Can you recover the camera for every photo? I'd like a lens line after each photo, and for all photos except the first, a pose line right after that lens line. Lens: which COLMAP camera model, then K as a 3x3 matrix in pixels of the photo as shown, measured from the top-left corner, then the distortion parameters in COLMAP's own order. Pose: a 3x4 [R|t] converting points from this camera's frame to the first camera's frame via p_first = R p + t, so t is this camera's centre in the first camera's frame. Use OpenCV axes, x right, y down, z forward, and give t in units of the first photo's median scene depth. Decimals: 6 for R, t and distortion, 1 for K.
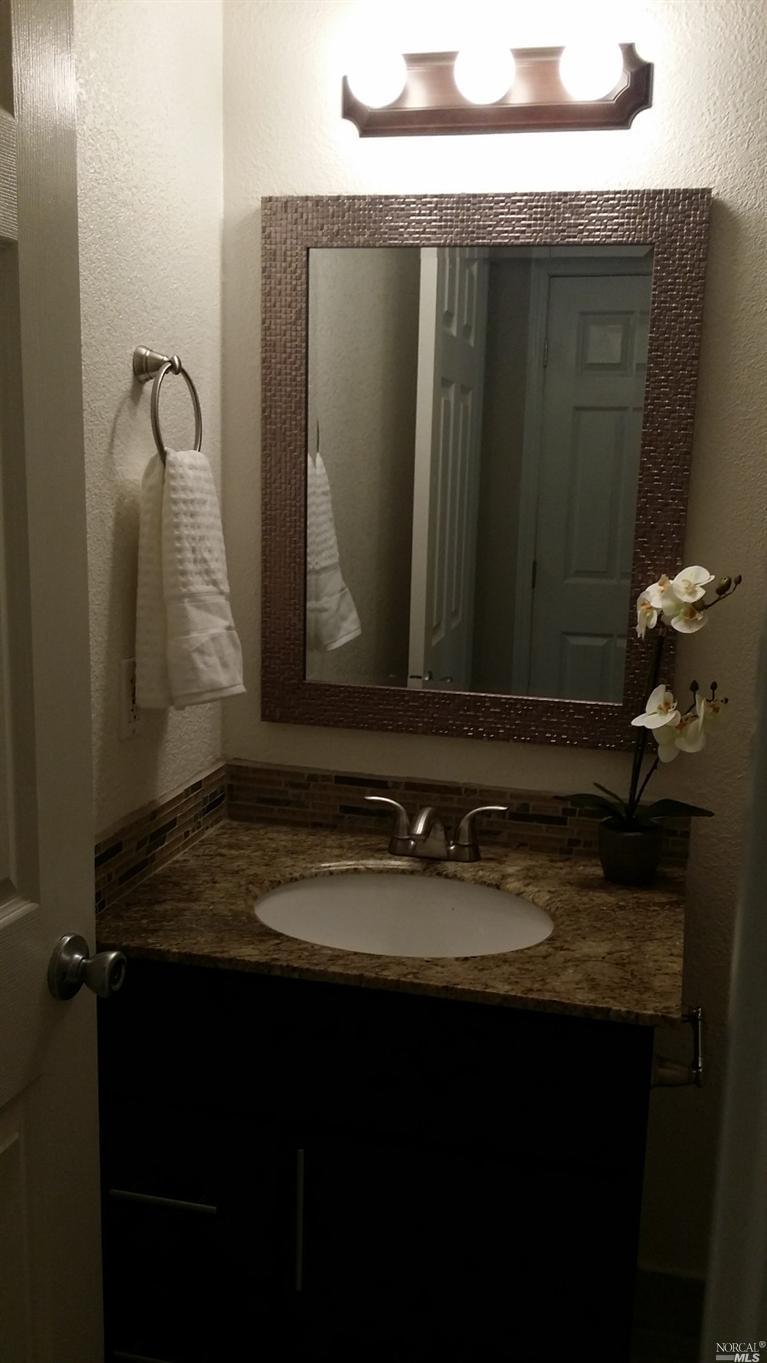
lens RADIAL K [[1225.7, 0, 383.5], [0, 1225.7, 681.5], [0, 0, 1]] dist [0.047599, -0.006075]
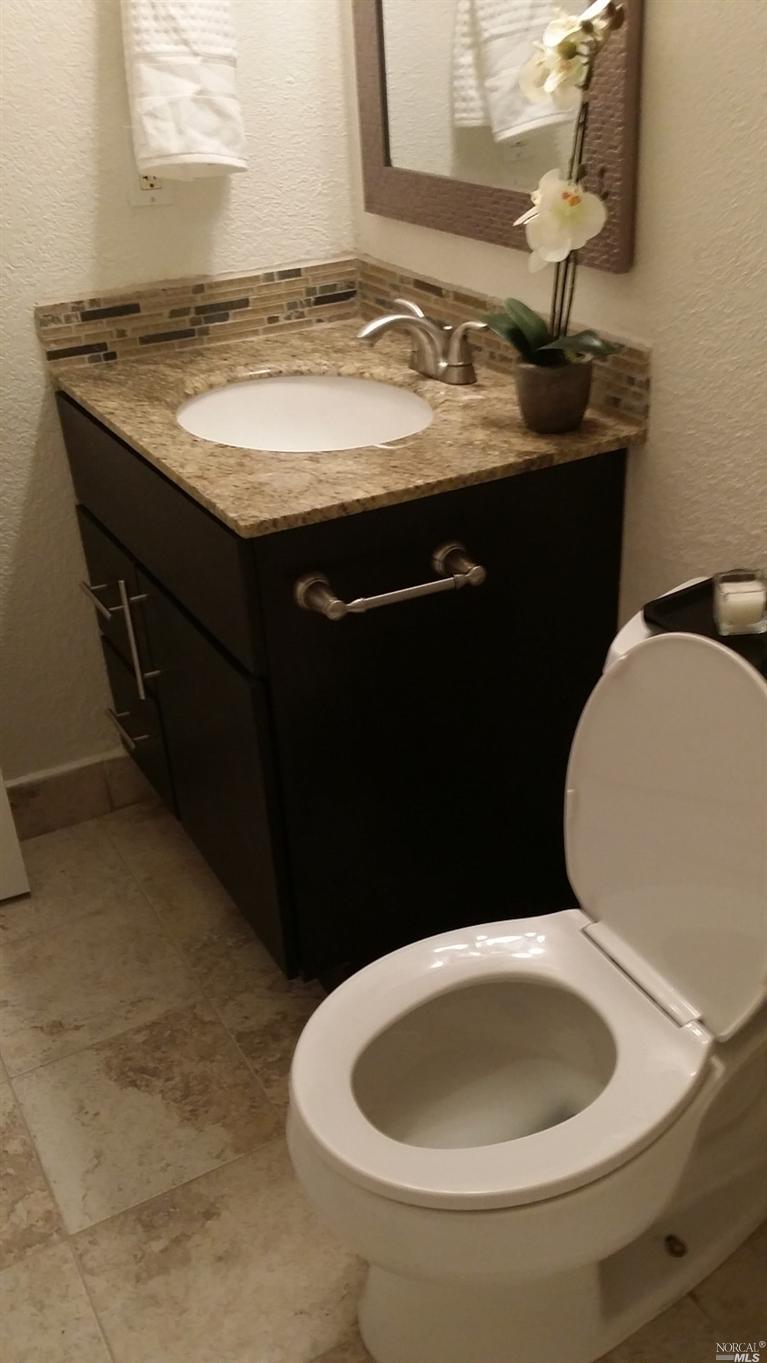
lens RADIAL K [[1261.3, 0, 383.5], [0, 1261.3, 681.5], [0, 0, 1]] dist [0.004358, -0.017414]
pose [[0.663752, 0.304119, -0.683334, 0.823161], [-0.068464, 0.934474, 0.349387, 0.035176], [0.744813, -0.185122, 0.641080, 0.371008]]
